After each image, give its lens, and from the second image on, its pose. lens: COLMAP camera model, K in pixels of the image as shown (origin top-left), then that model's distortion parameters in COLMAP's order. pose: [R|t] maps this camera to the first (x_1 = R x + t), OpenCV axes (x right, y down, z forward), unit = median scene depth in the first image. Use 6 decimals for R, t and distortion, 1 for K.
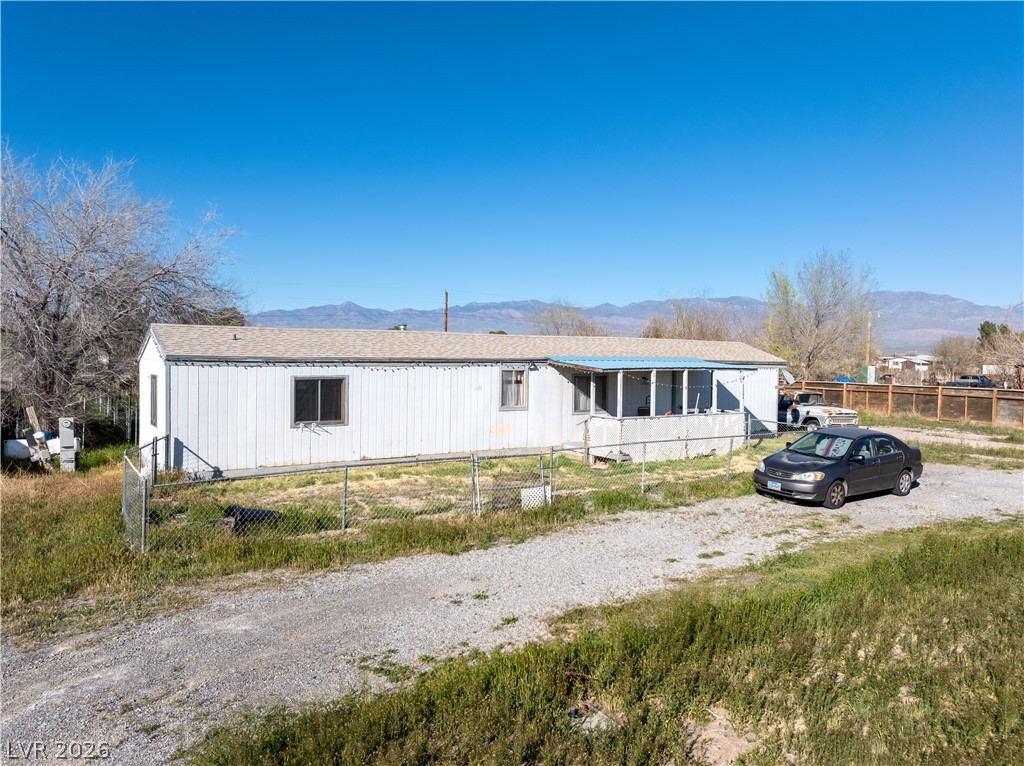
lens RADIAL K [[723.9, 0, 510.3], [0, 723.9, 382.6], [0, 0, 1]] dist [-0.031299, -0.003973]
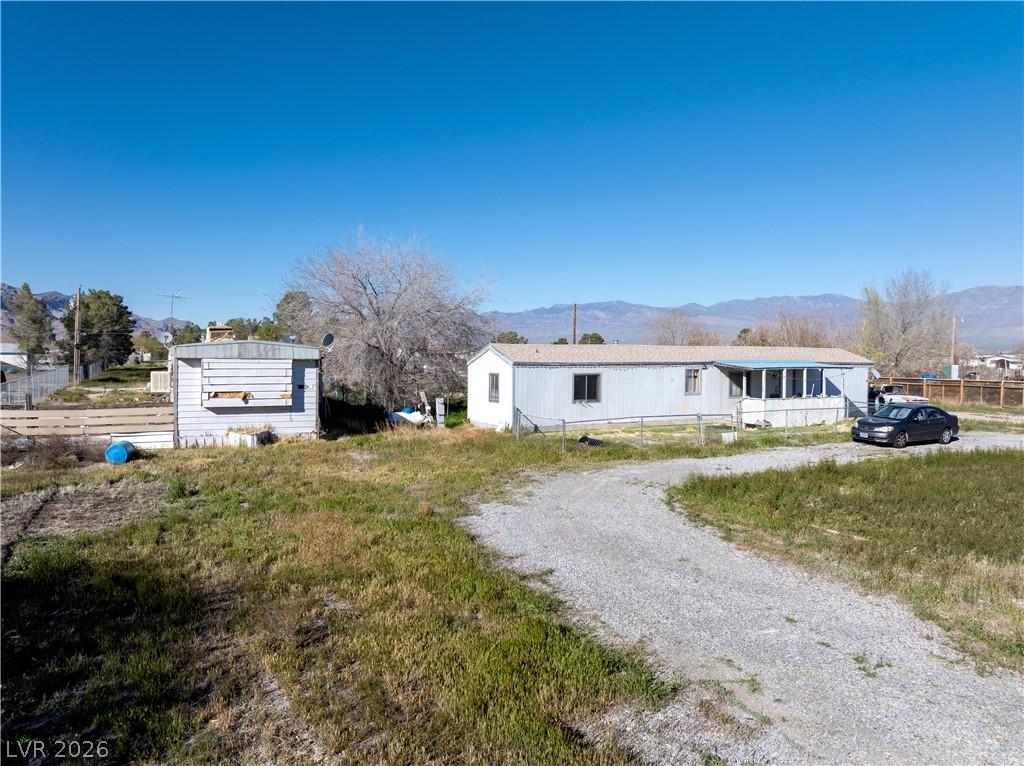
lens RADIAL K [[723.9, 0, 514.4], [0, 723.9, 381.2], [0, 0, 1]] dist [-0.031299, -0.003973]
pose [[0.994158, -0.003307, -0.107882, -0.213547], [0.002990, 0.999991, -0.003094, 0.012573], [0.107891, 0.002753, 0.994159, -0.611145]]
